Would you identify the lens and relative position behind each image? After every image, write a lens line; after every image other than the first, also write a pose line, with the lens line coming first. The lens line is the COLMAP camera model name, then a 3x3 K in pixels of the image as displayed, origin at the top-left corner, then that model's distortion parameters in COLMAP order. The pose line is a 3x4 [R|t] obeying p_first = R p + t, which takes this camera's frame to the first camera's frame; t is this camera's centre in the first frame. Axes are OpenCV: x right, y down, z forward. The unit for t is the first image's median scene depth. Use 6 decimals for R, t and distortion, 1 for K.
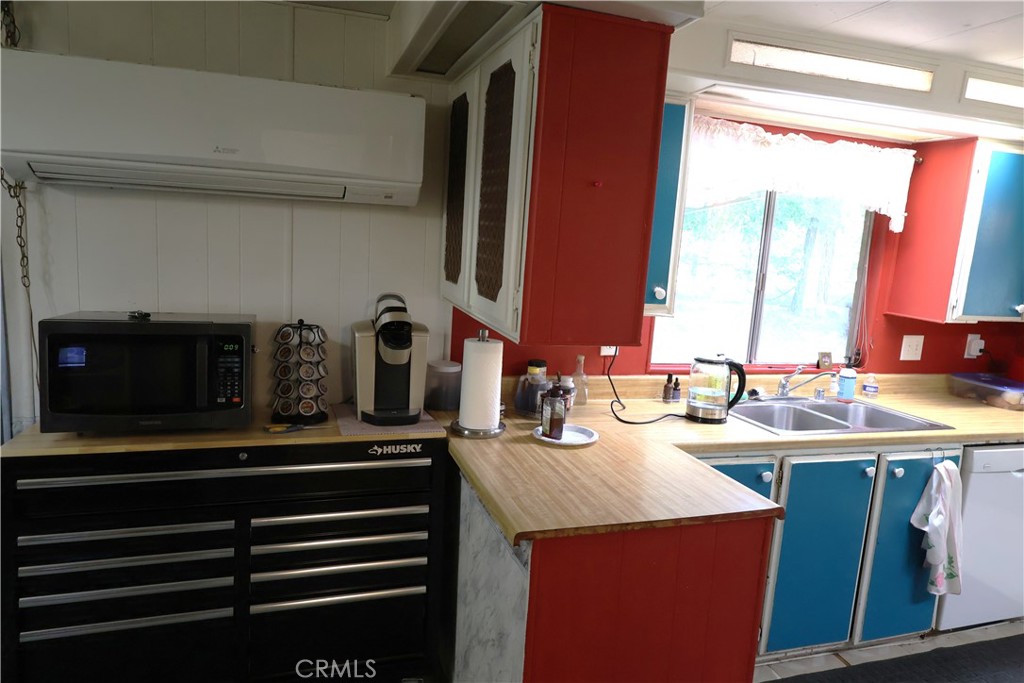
lens RADIAL K [[658.4, 0, 512.1], [0, 658.4, 333.9], [0, 0, 1]] dist [0.000296, 0.000949]
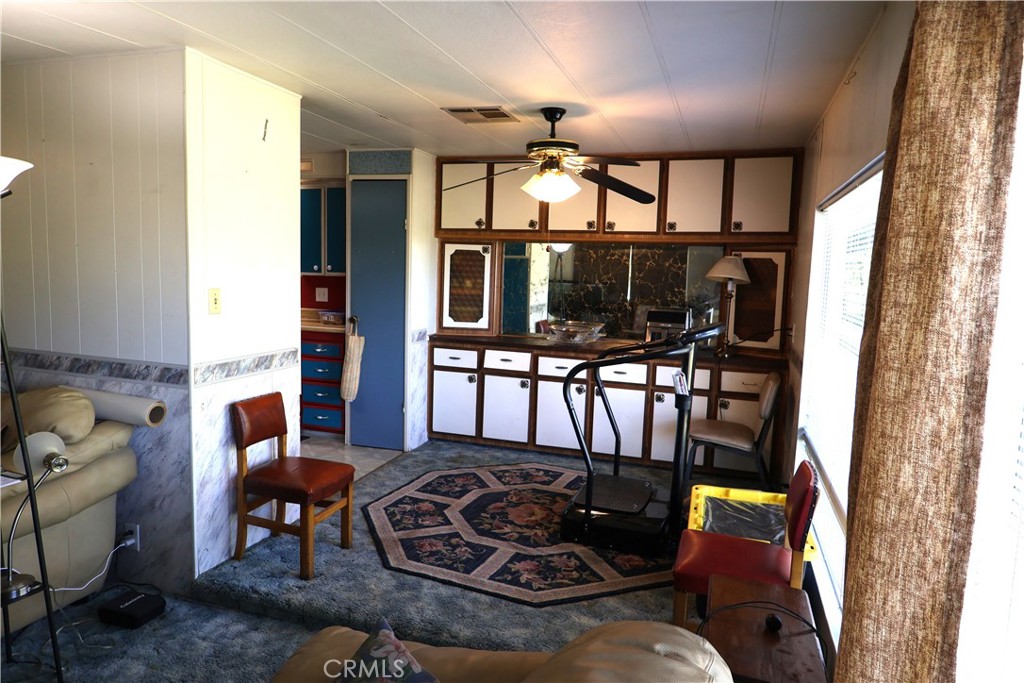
lens RADIAL K [[663.9, 0, 509.3], [0, 663.9, 335.1], [0, 0, 1]] dist [-0.000287, -0.000402]
pose [[0.809901, 0.022334, -0.586141, 2.504477], [-0.064552, 0.996599, -0.051221, 0.229959], [0.583004, 0.079321, 0.808588, -0.216536]]
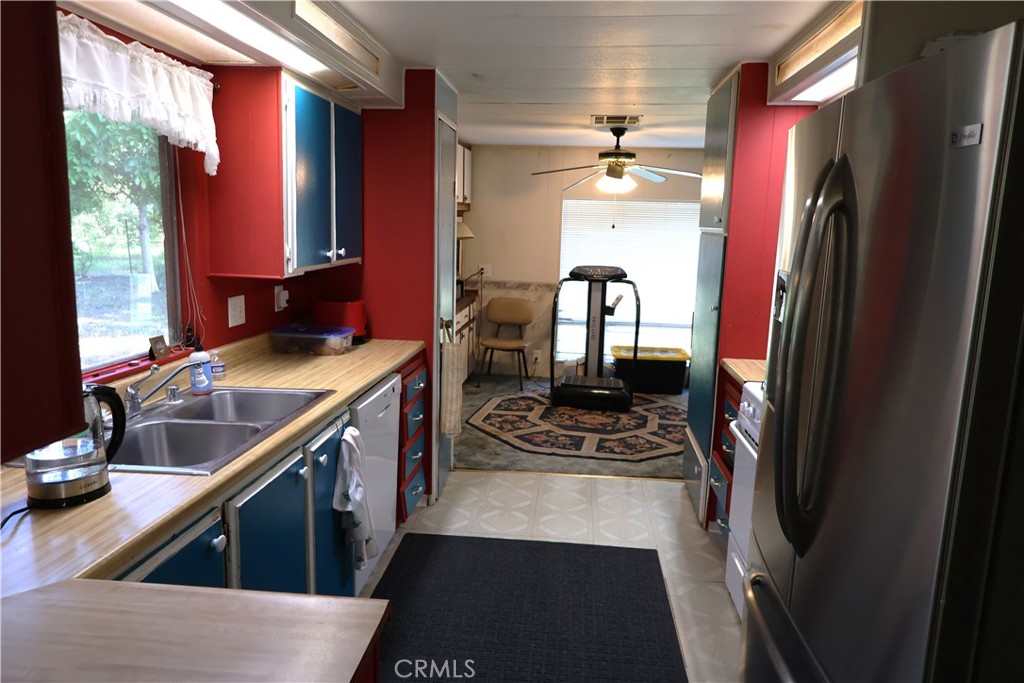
lens RADIAL K [[663.9, 0, 509.3], [0, 663.9, 335.1], [0, 0, 1]] dist [-0.000287, -0.000402]
pose [[0.406398, -0.201426, 0.891217, -0.040605], [0.135329, 0.977909, 0.159310, -0.045589], [-0.903619, 0.055864, 0.424679, 0.360074]]
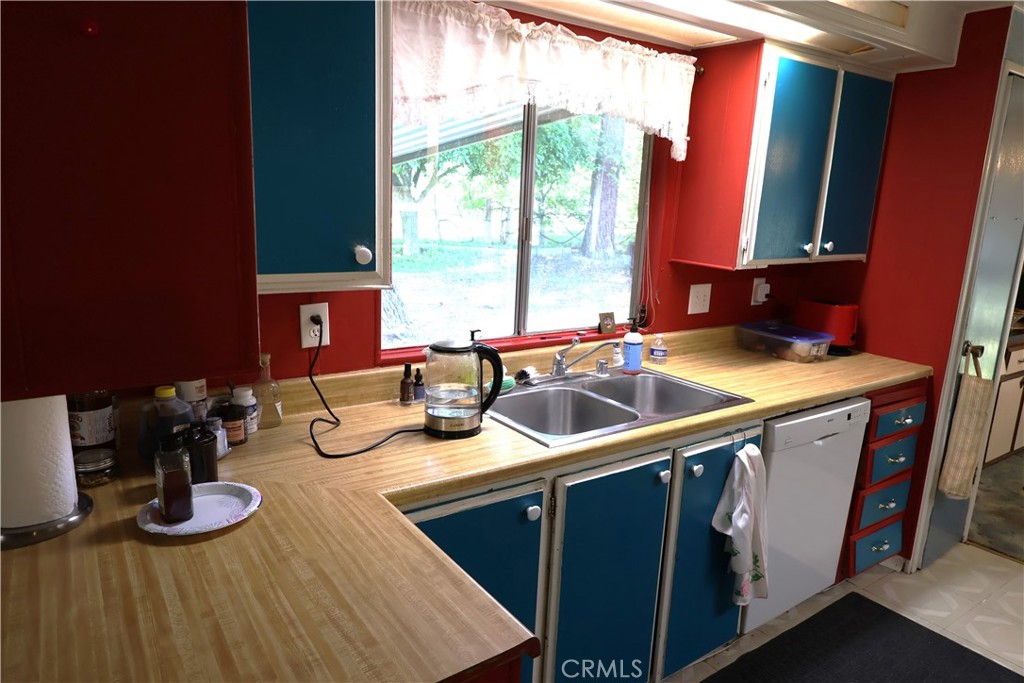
lens RADIAL K [[663.9, 0, 509.3], [0, 663.9, 335.1], [0, 0, 1]] dist [-0.000287, -0.000402]
pose [[0.957228, -0.084607, 0.276688, 0.150171], [0.062946, 0.994281, 0.086270, -0.026282], [-0.282405, -0.065164, 0.957079, 0.283458]]
